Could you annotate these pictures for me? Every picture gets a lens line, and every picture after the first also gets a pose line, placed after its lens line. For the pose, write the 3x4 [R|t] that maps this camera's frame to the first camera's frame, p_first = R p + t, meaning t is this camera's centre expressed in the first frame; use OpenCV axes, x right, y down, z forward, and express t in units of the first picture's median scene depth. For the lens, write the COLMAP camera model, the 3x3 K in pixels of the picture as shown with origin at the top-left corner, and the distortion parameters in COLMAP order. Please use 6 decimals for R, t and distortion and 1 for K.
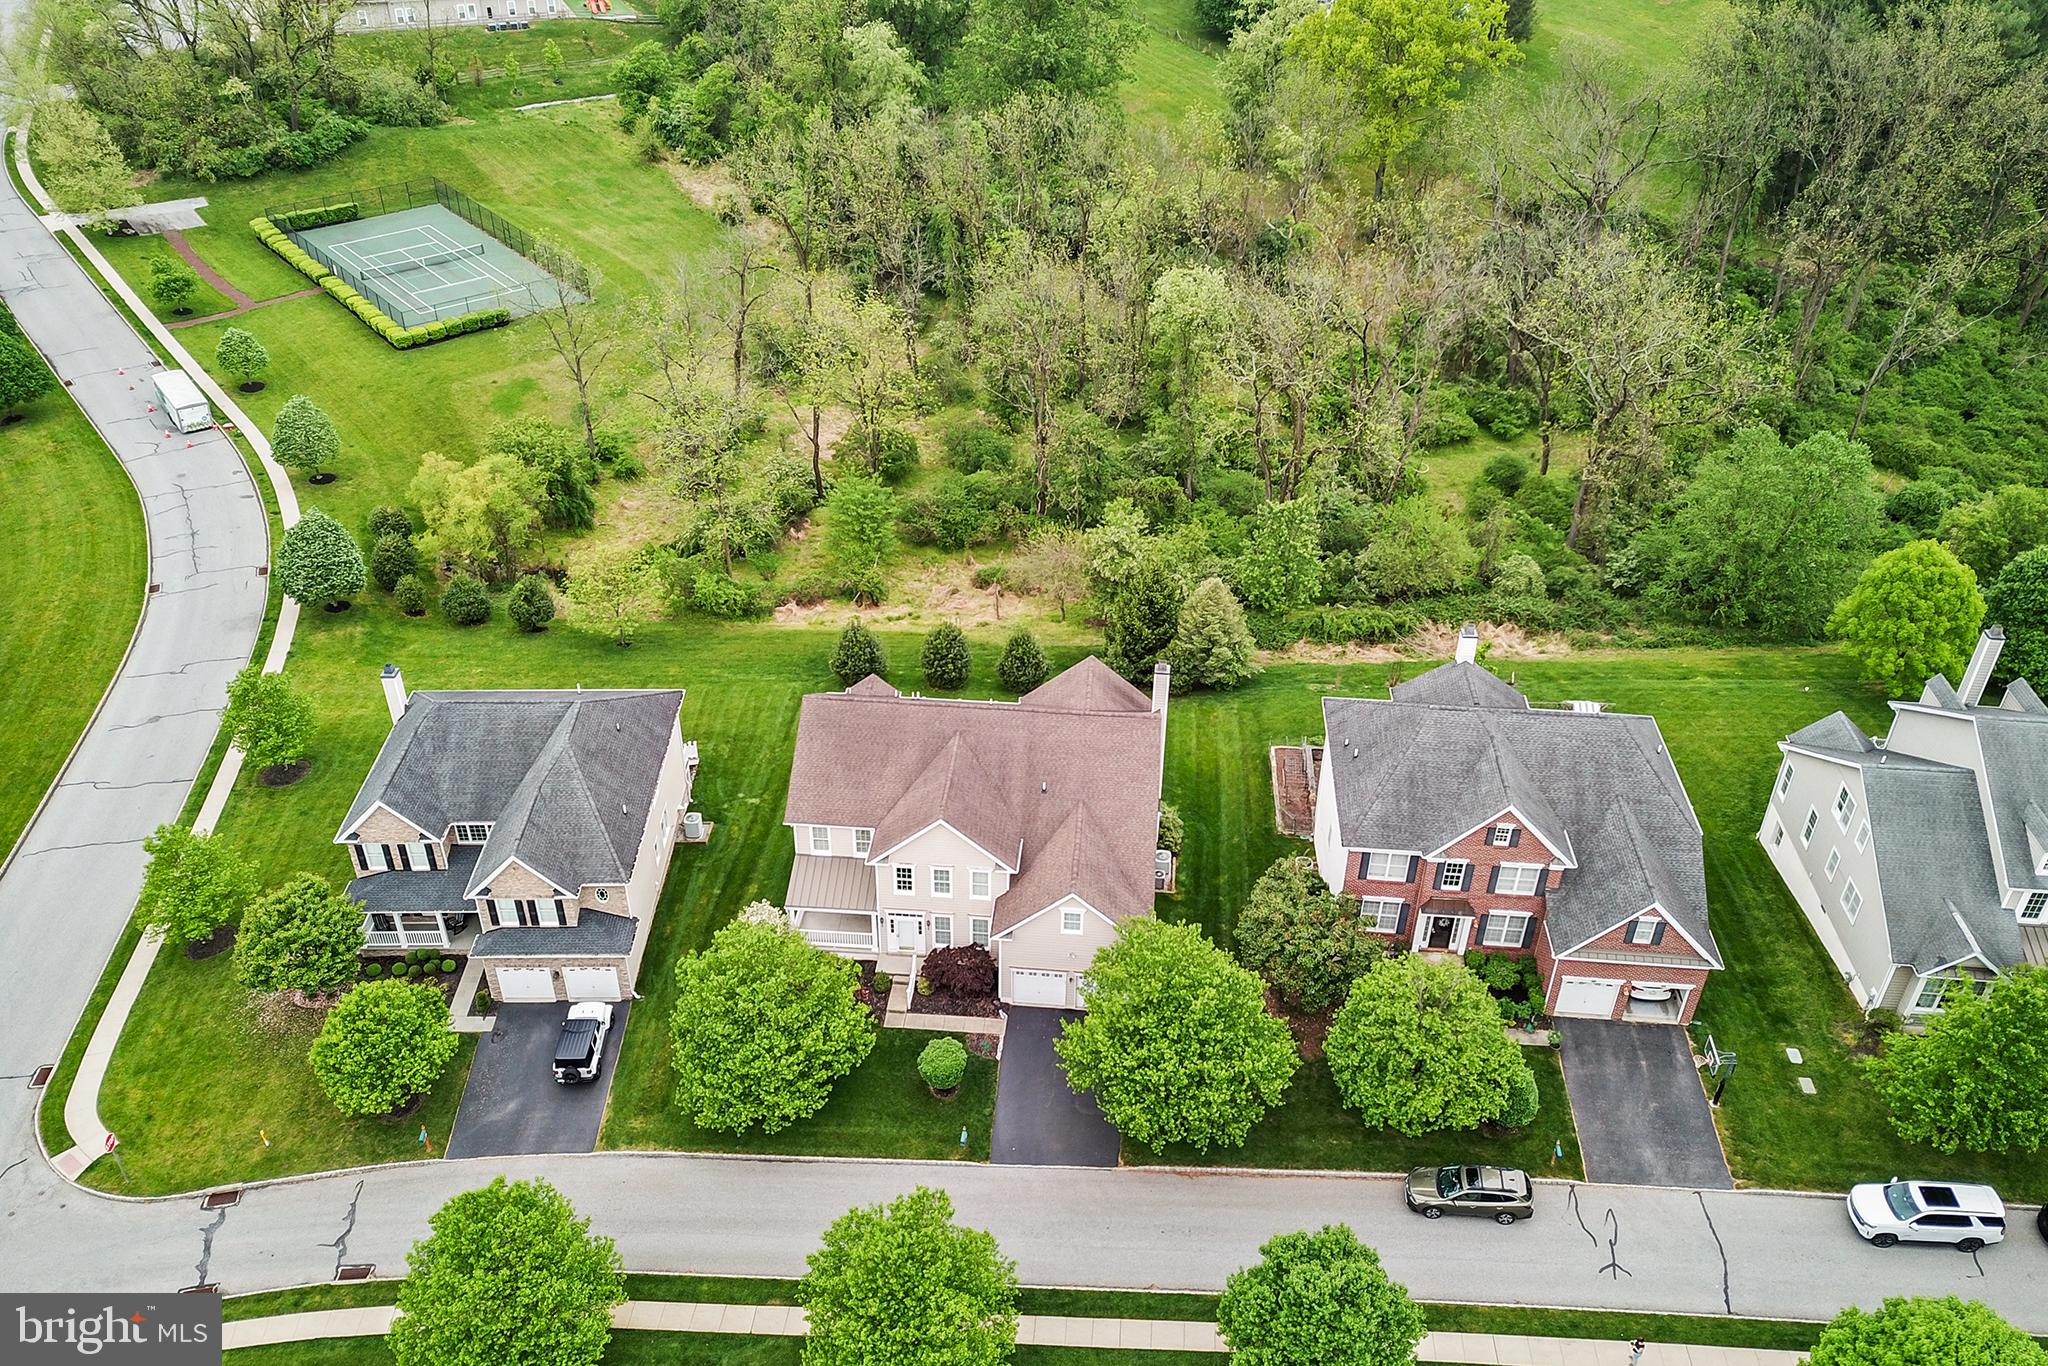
lens RADIAL K [[1546.4, 0, 1014.2], [0, 1546.4, 689.5], [0, 0, 1]] dist [0.018760, -0.017916]
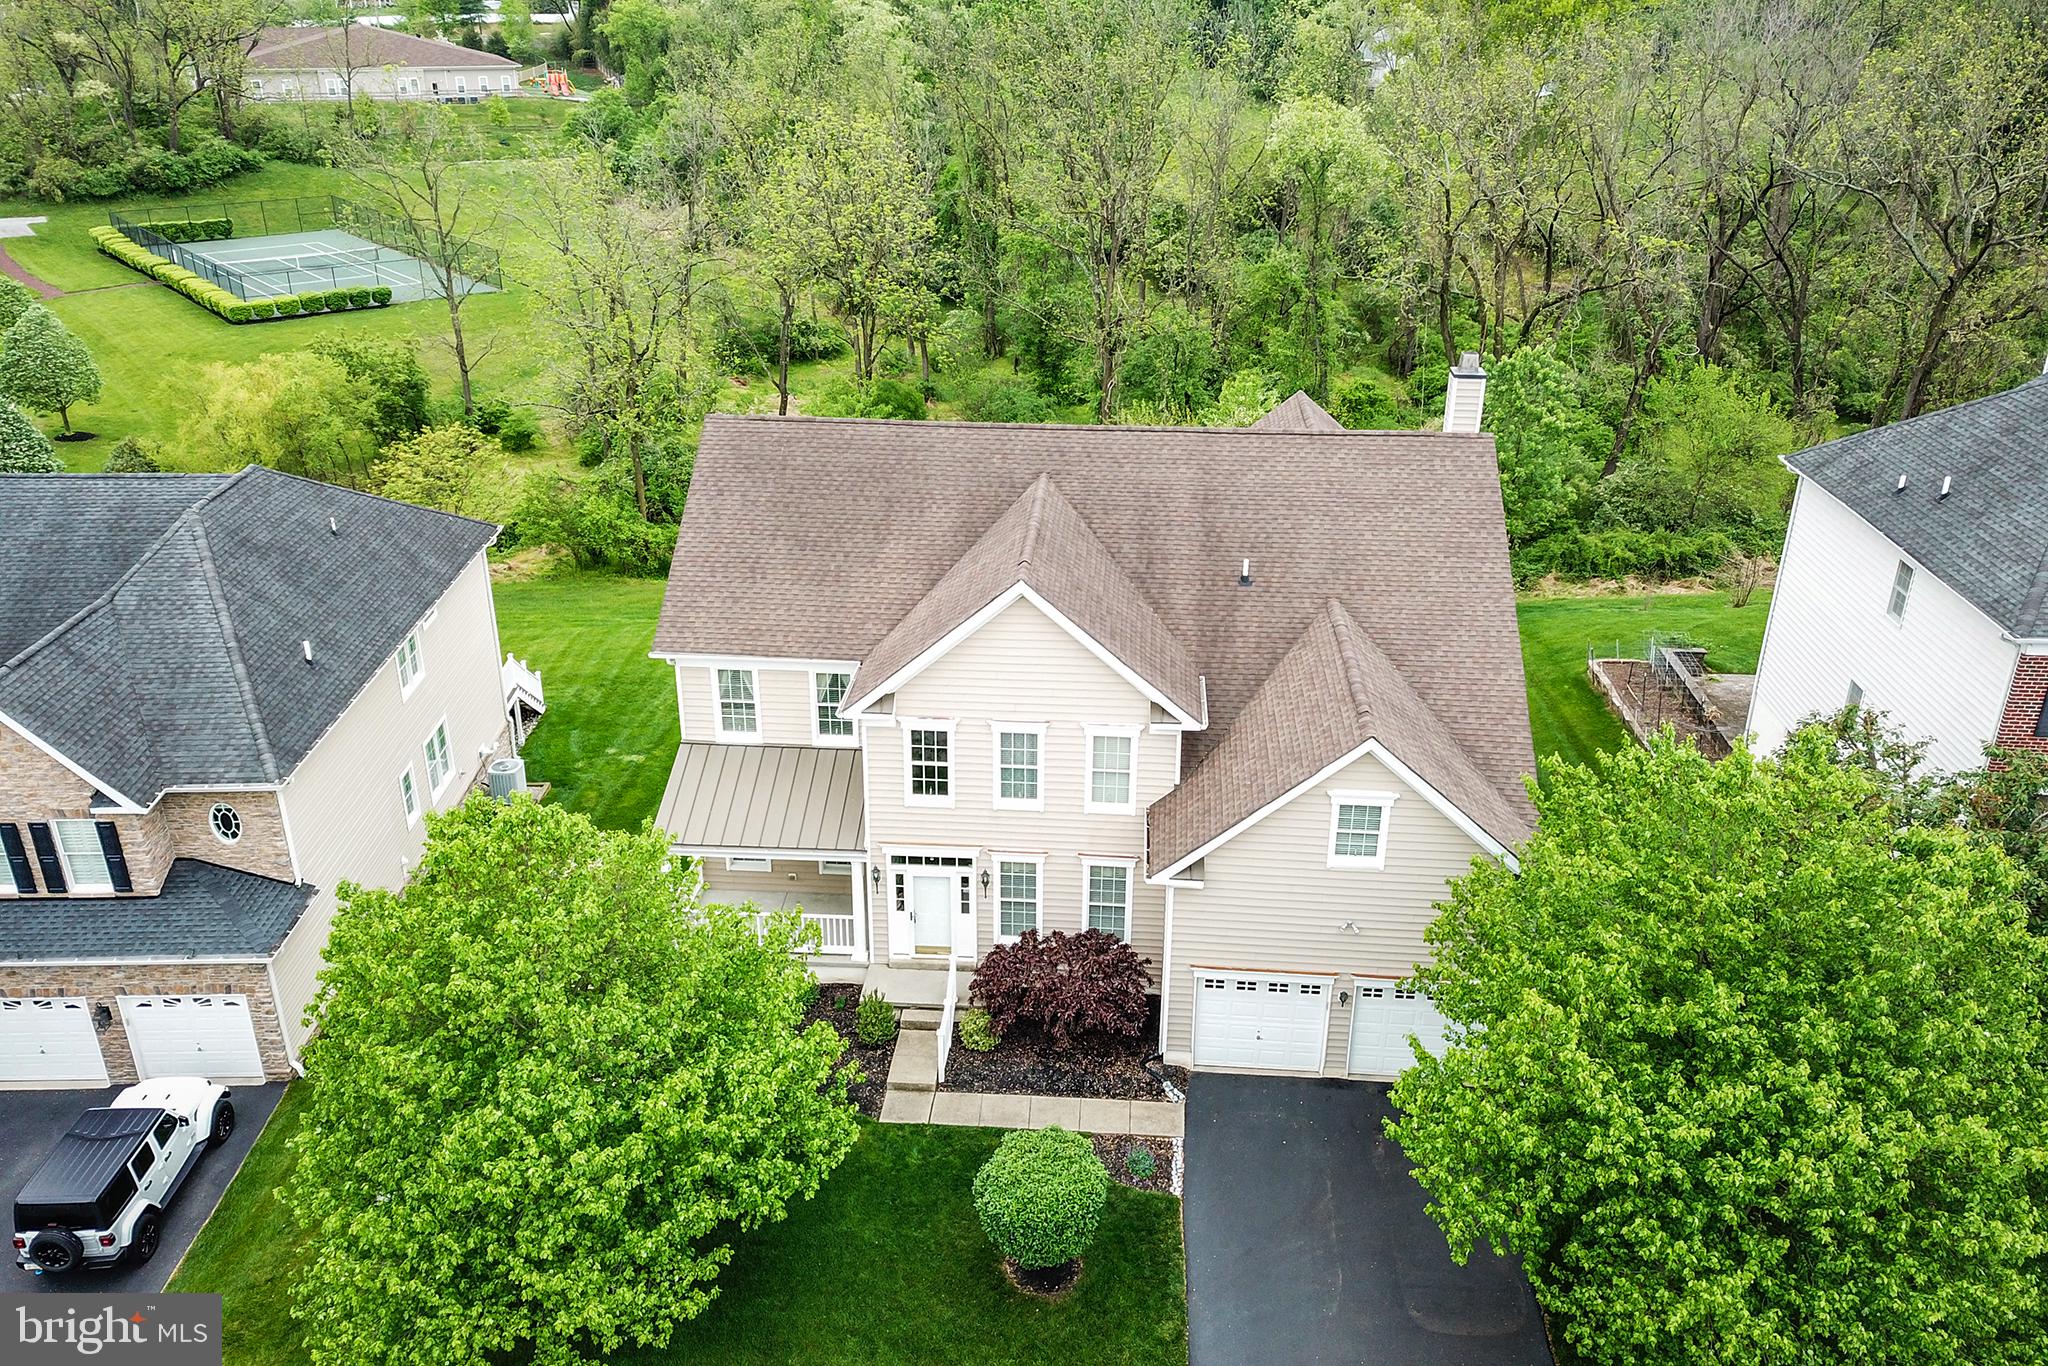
lens RADIAL K [[1546.4, 0, 1019.5], [0, 1546.4, 685.9], [0, 0, 1]] dist [0.018760, -0.017916]
pose [[0.999913, -0.005716, 0.011850, -0.051146], [0.007651, 0.985358, -0.170324, 0.171804], [-0.010703, 0.170400, 0.985317, 0.572675]]
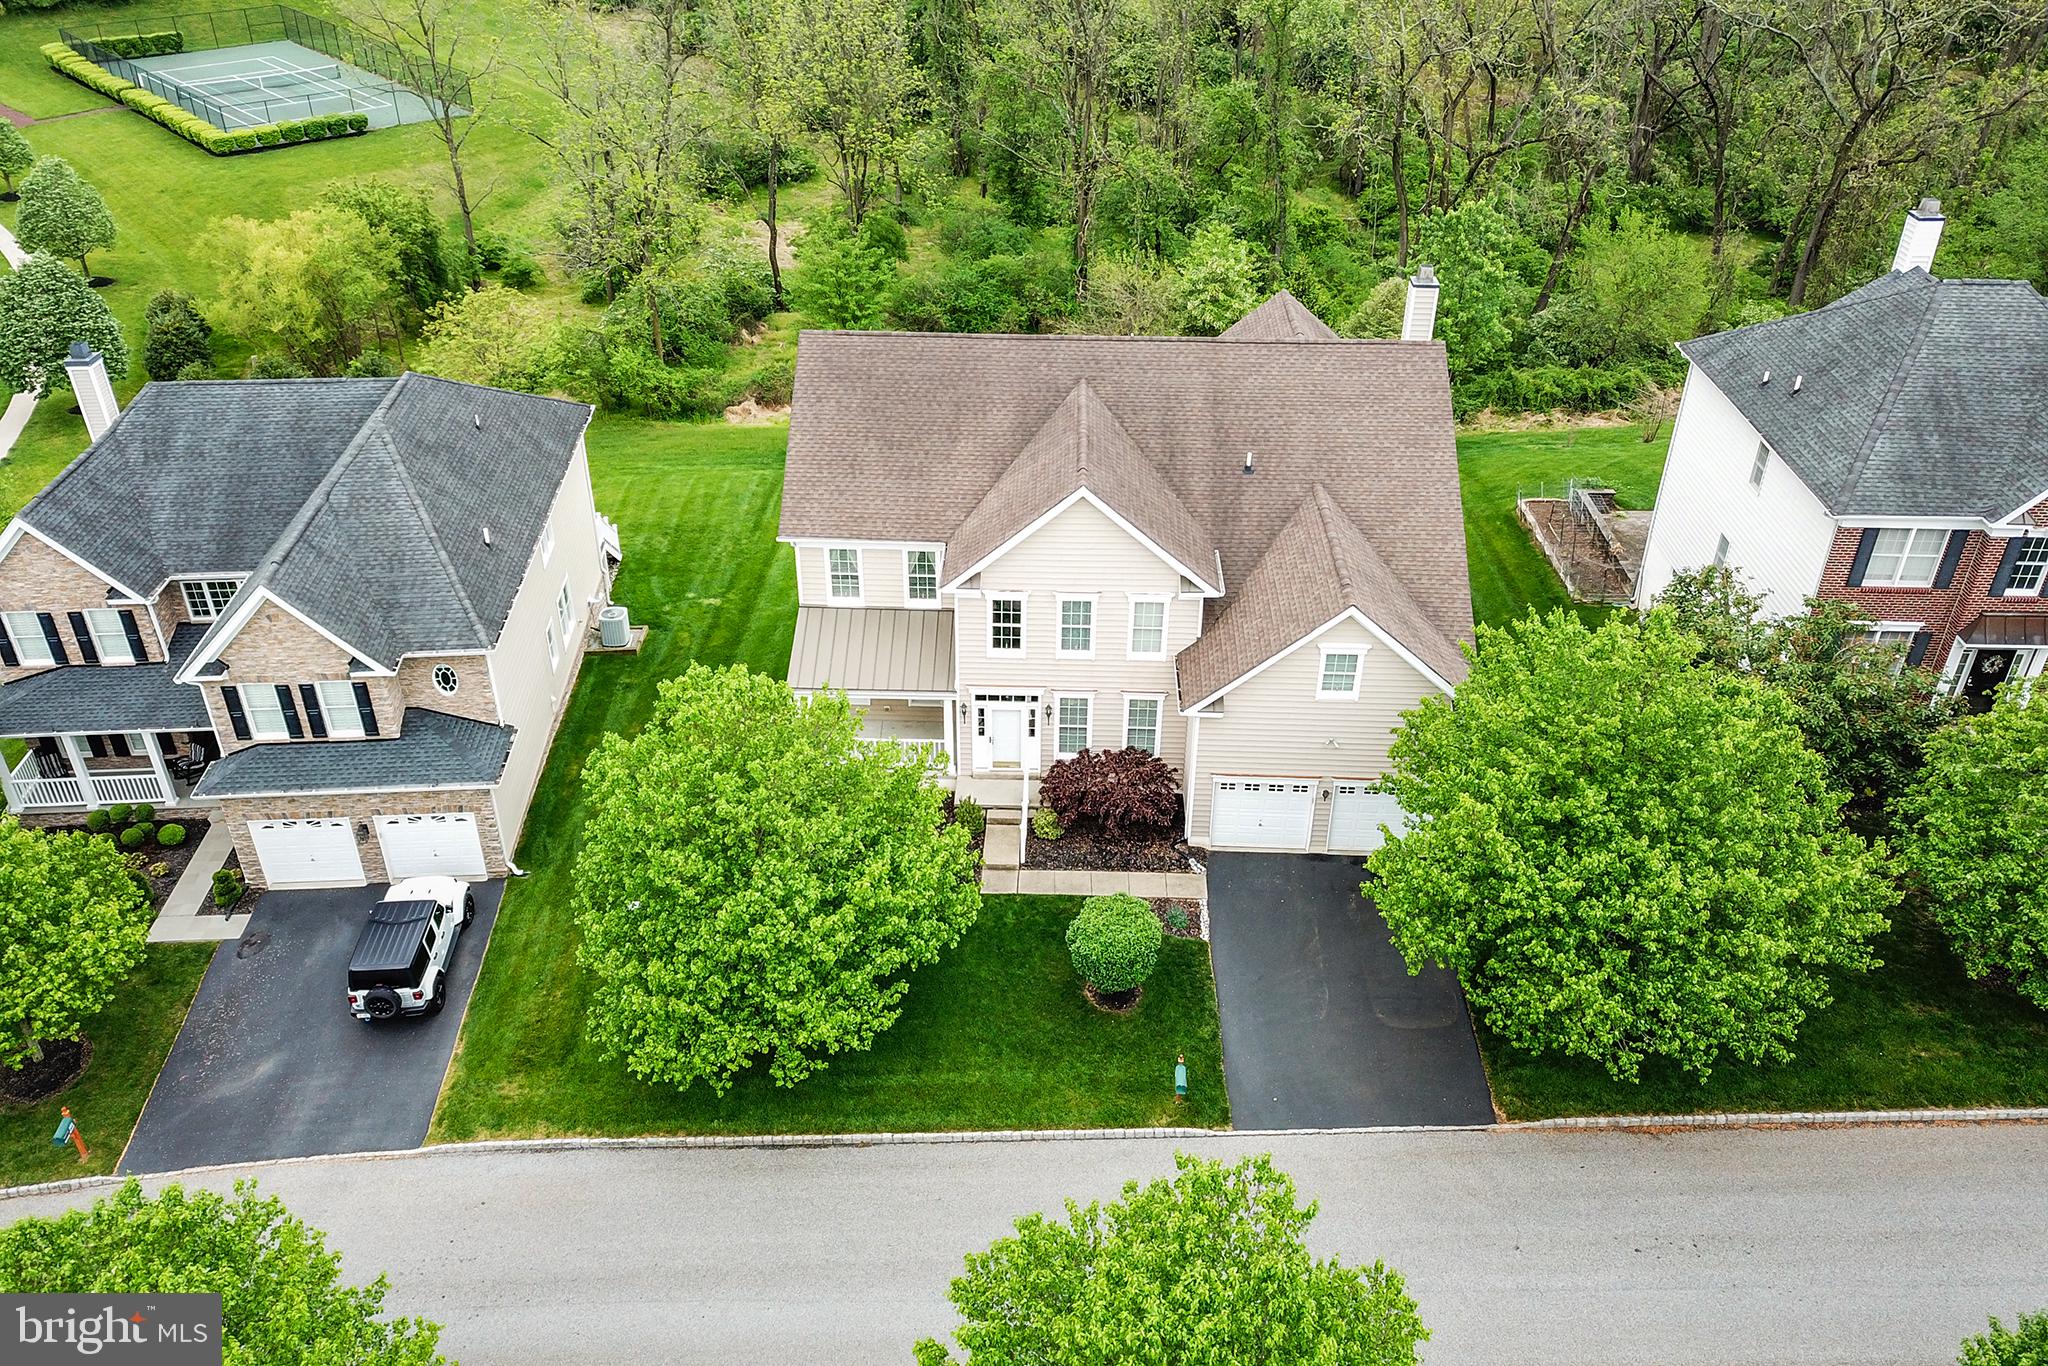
lens RADIAL K [[1546.4, 0, 1018.4], [0, 1546.4, 678.6], [0, 0, 1]] dist [0.018760, -0.017916]
pose [[0.998370, -0.029870, 0.048626, -0.093118], [0.031631, 0.998856, -0.035858, 0.159655], [-0.047499, 0.037337, 0.998173, 0.453060]]
